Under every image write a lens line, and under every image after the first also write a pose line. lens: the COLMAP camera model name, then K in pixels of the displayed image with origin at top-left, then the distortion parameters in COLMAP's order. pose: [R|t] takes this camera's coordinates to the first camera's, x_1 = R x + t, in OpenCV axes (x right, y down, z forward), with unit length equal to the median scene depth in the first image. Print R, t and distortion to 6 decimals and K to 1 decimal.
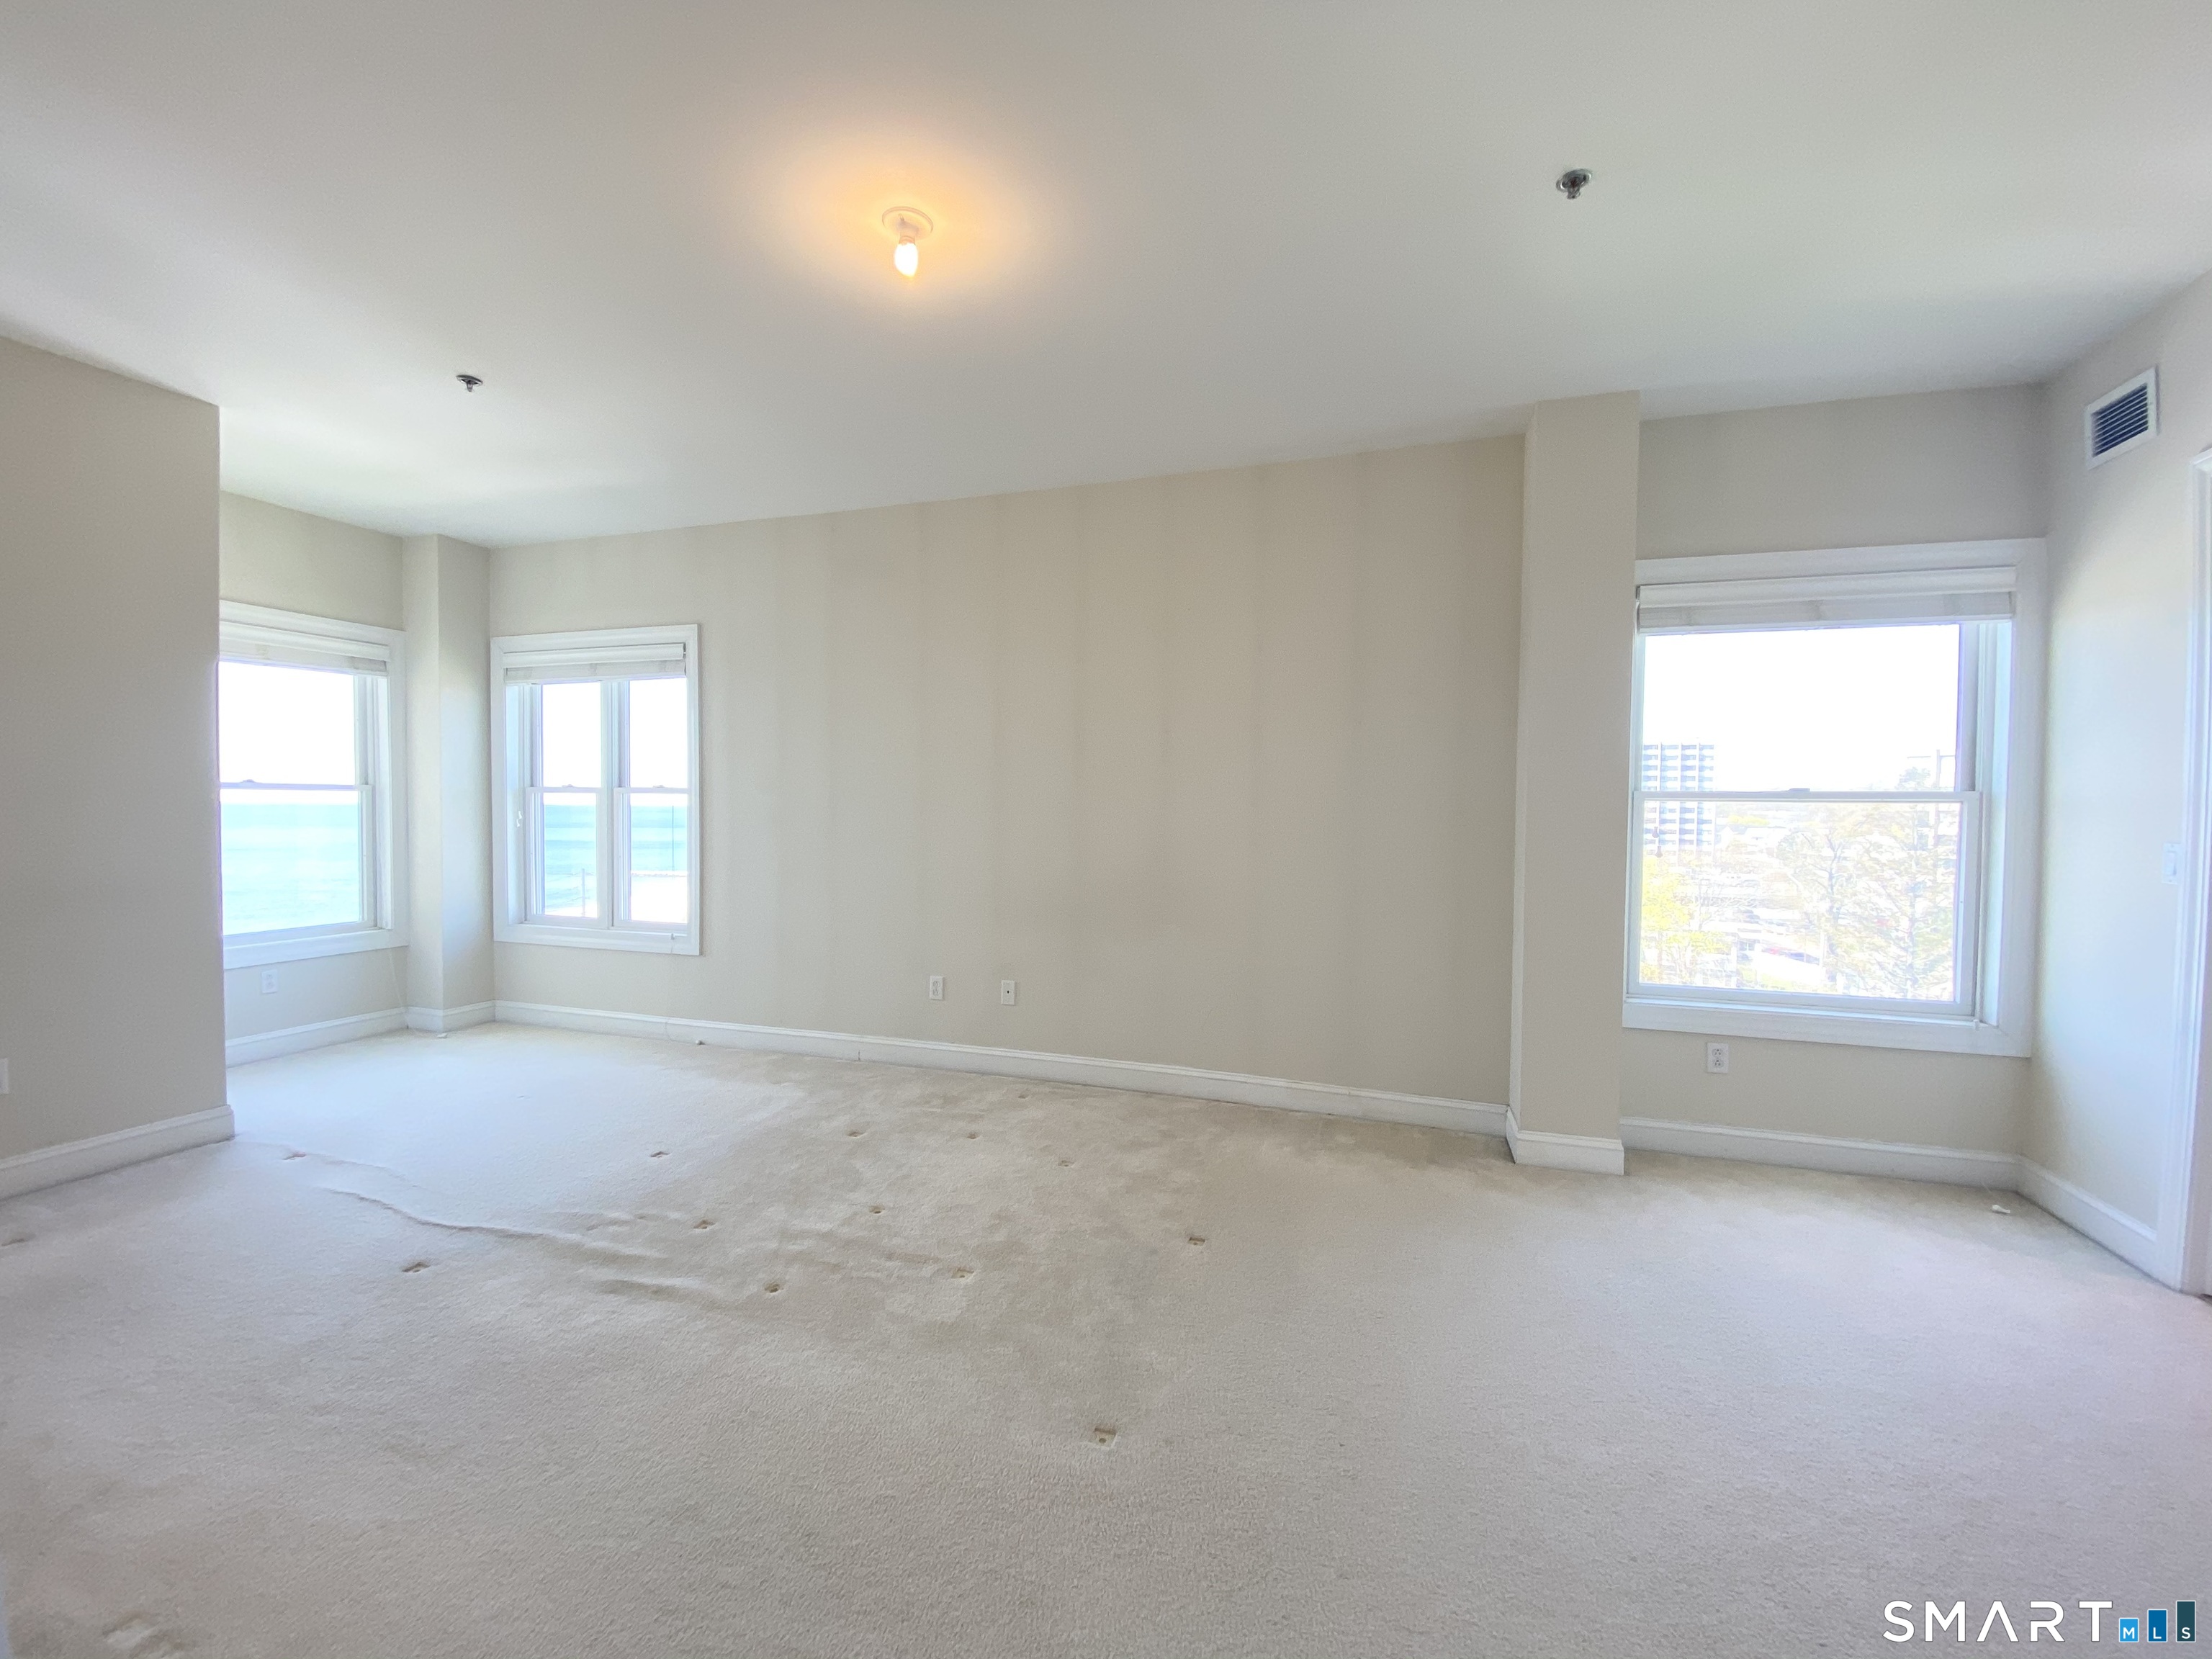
lens RADIAL K [[893.2, 0, 1208.7], [0, 893.2, 819.1], [0, 0, 1]] dist [0.000929, -0.006109]
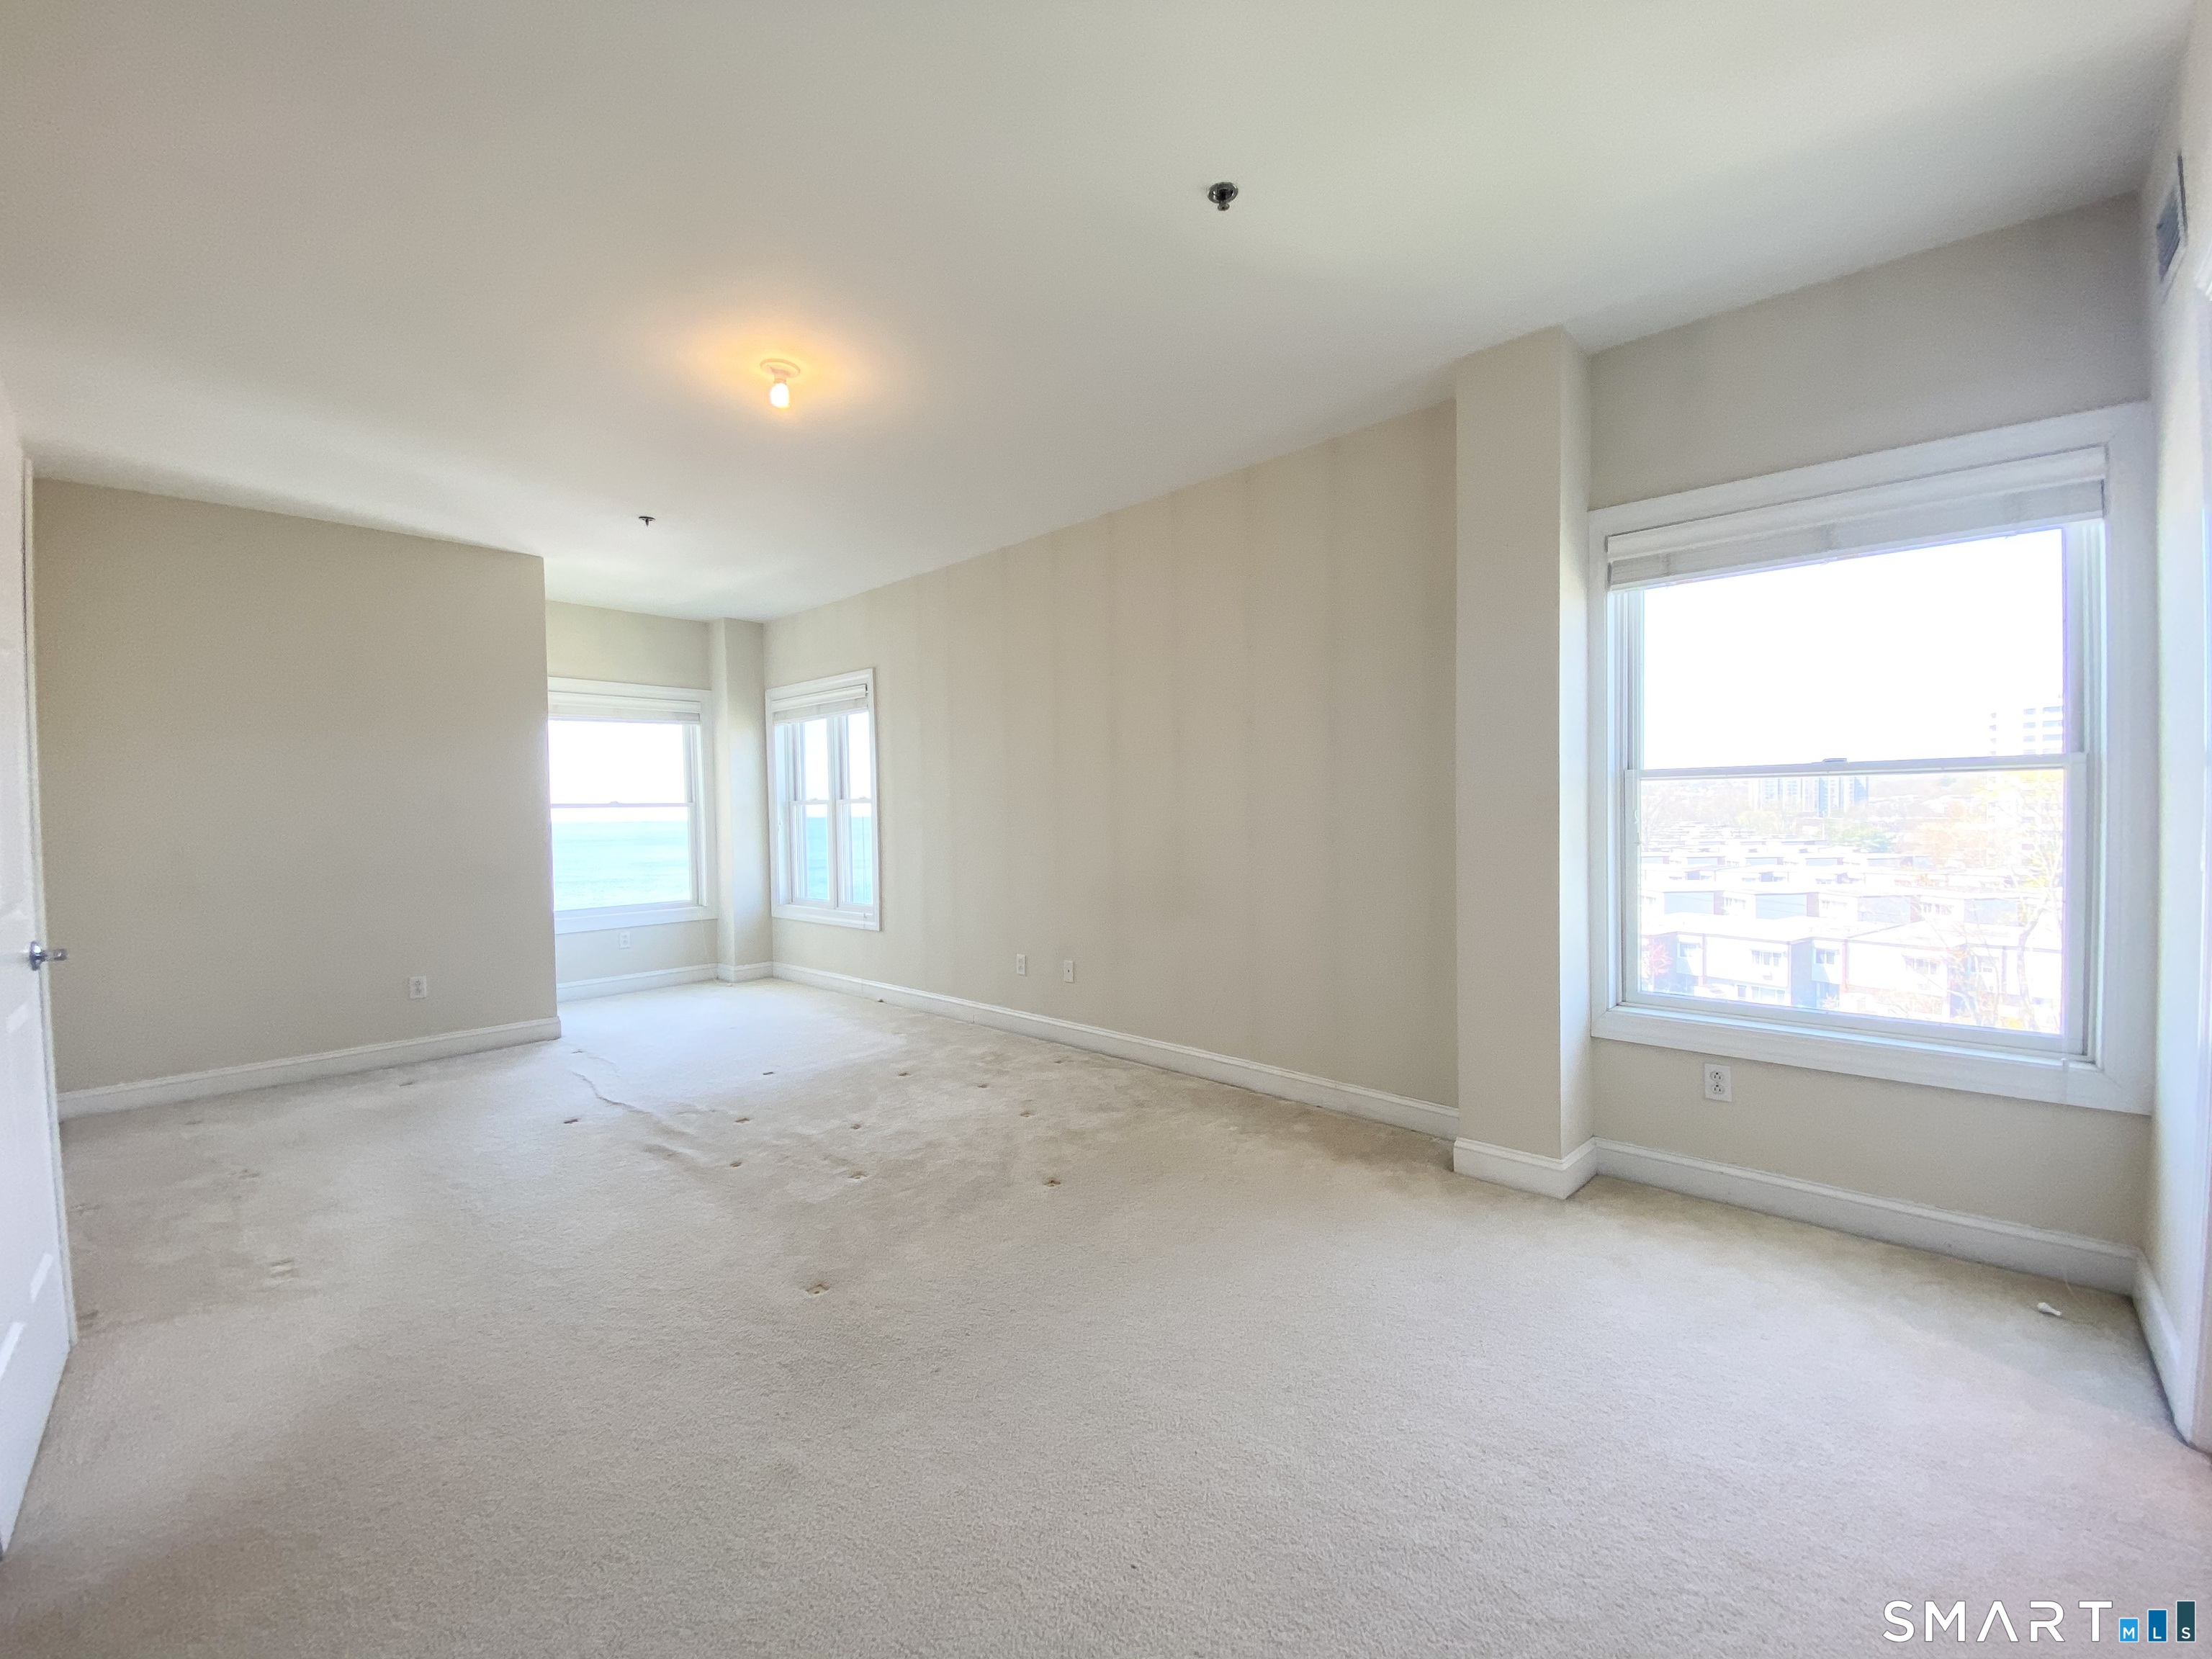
lens RADIAL K [[893.2, 0, 1123.0], [0, 893.2, 816.7], [0, 0, 1]] dist [0.000929, -0.006109]
pose [[0.911543, -0.021234, -0.410656, 0.413241], [0.020793, 0.999768, -0.005540, 0.009262], [0.410678, -0.003489, 0.911774, -0.000228]]
